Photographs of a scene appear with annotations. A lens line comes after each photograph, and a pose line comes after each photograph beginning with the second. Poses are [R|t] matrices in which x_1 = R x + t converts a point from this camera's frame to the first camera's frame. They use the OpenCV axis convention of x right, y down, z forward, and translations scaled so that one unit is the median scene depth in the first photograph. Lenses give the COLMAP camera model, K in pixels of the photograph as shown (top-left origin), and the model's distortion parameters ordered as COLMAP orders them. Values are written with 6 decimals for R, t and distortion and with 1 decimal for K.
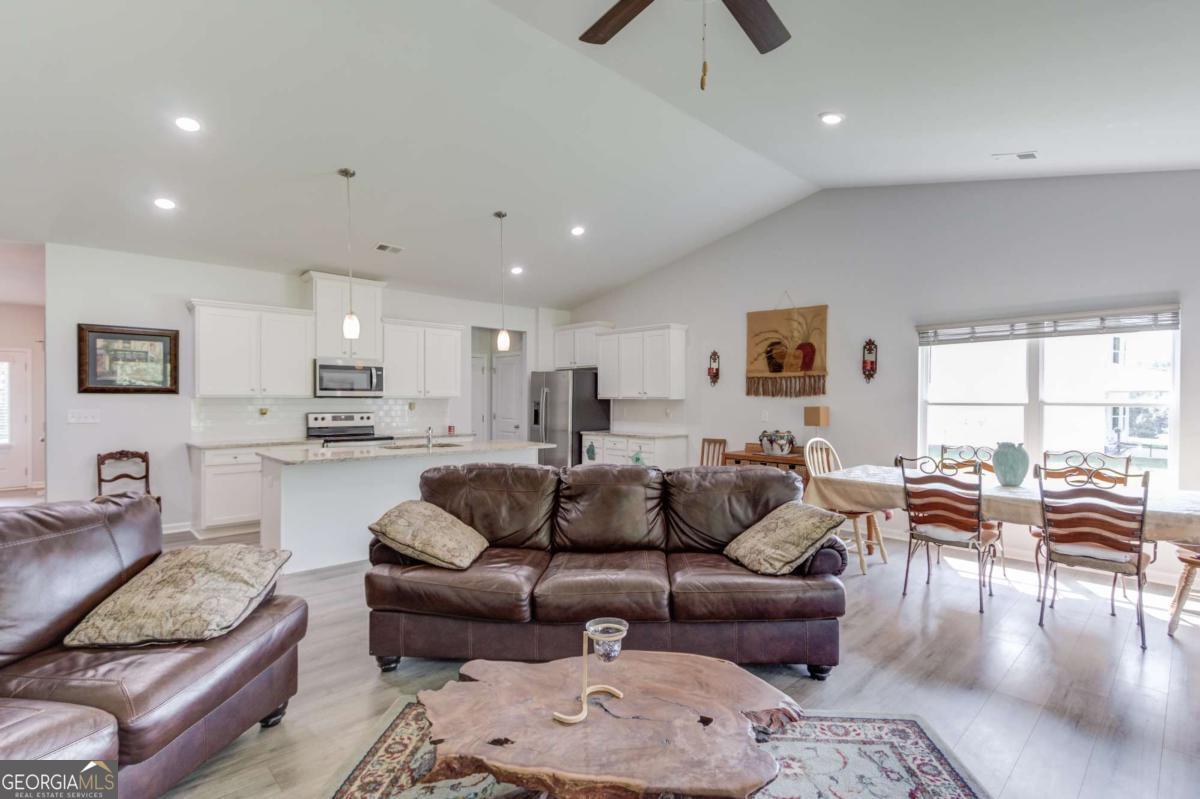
lens RADIAL K [[569.6, 0, 605.0], [0, 569.6, 400.2], [0, 0, 1]] dist [-0.016156, 0.003320]
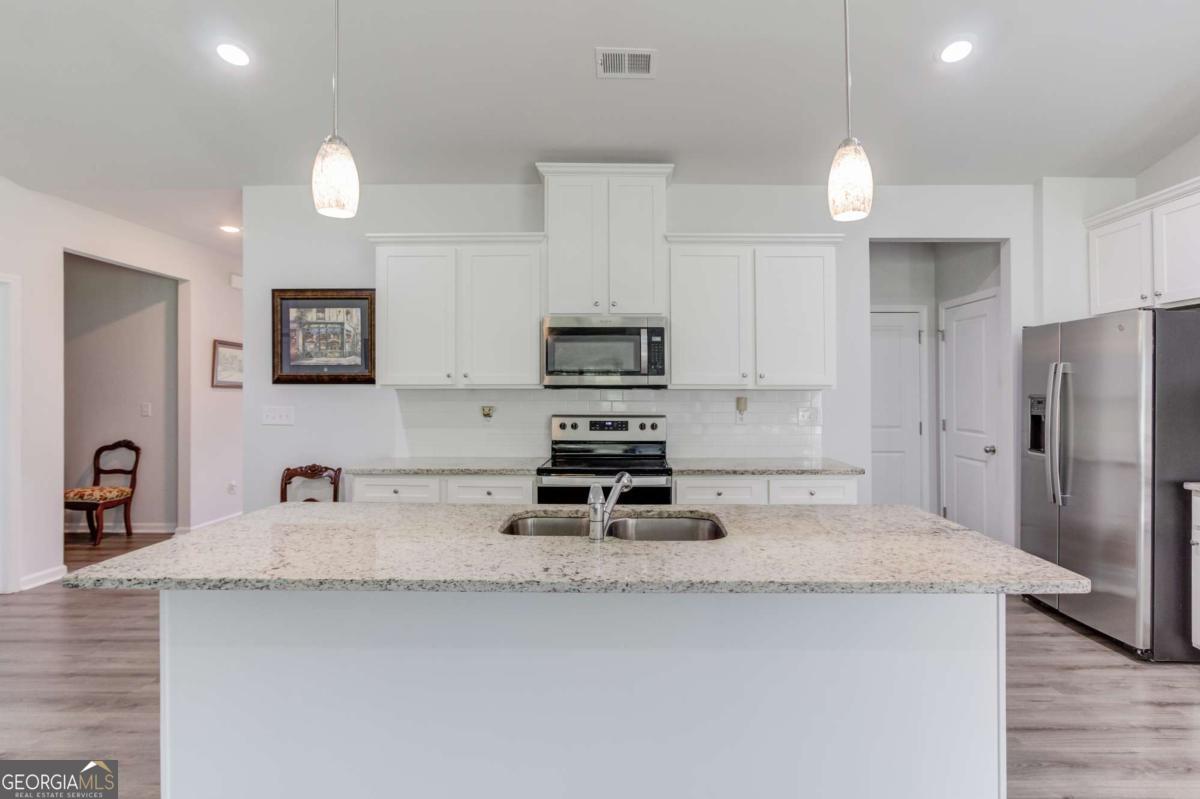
lens RADIAL K [[578.3, 0, 648.4], [0, 578.3, 384.2], [0, 0, 1]] dist [-0.003434, 0.005013]
pose [[0.731672, -0.010768, -0.681571, -0.051234], [0.000717, 0.999887, -0.015027, -0.000121], [0.681656, 0.010506, 0.731597, 0.649791]]
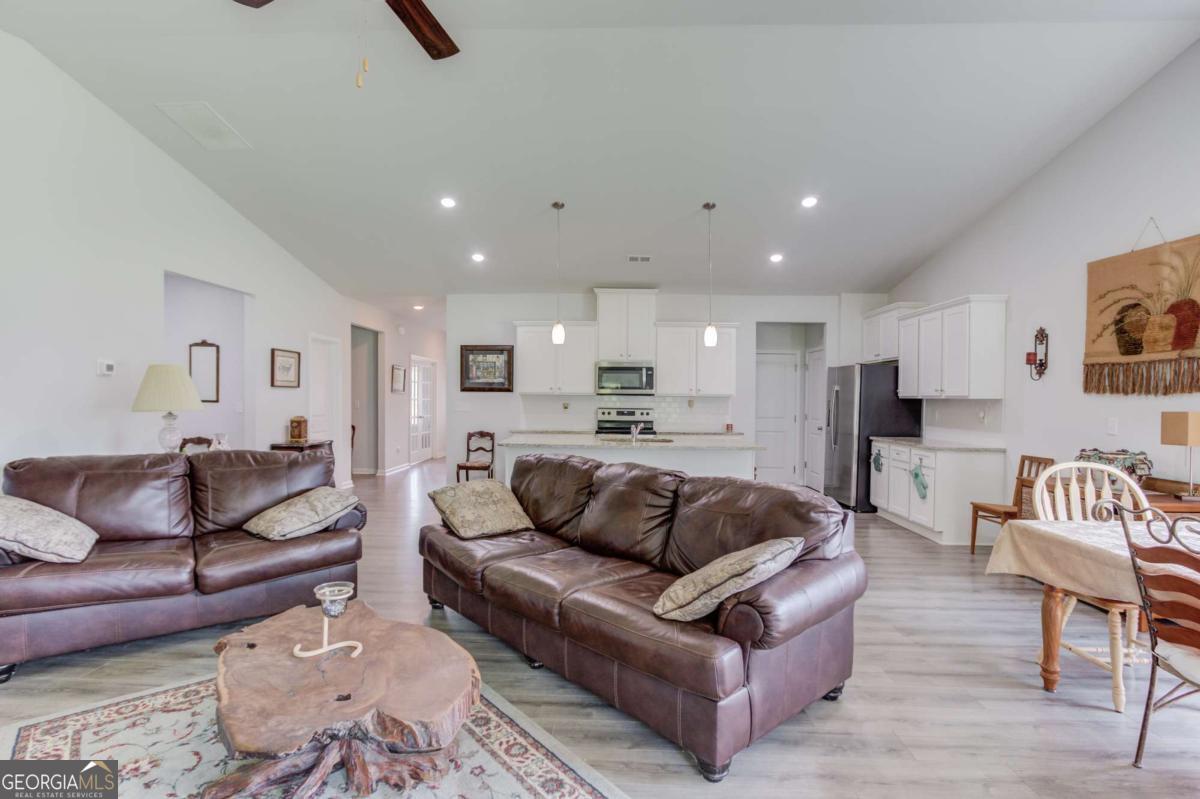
lens RADIAL K [[569.6, 0, 595.0], [0, 569.6, 401.0], [0, 0, 1]] dist [-0.016156, 0.003320]
pose [[0.689799, 0.008770, -0.723948, 0.346167], [-0.009288, 0.999952, 0.003264, 0.004164], [0.723942, 0.004472, 0.689847, 0.172895]]
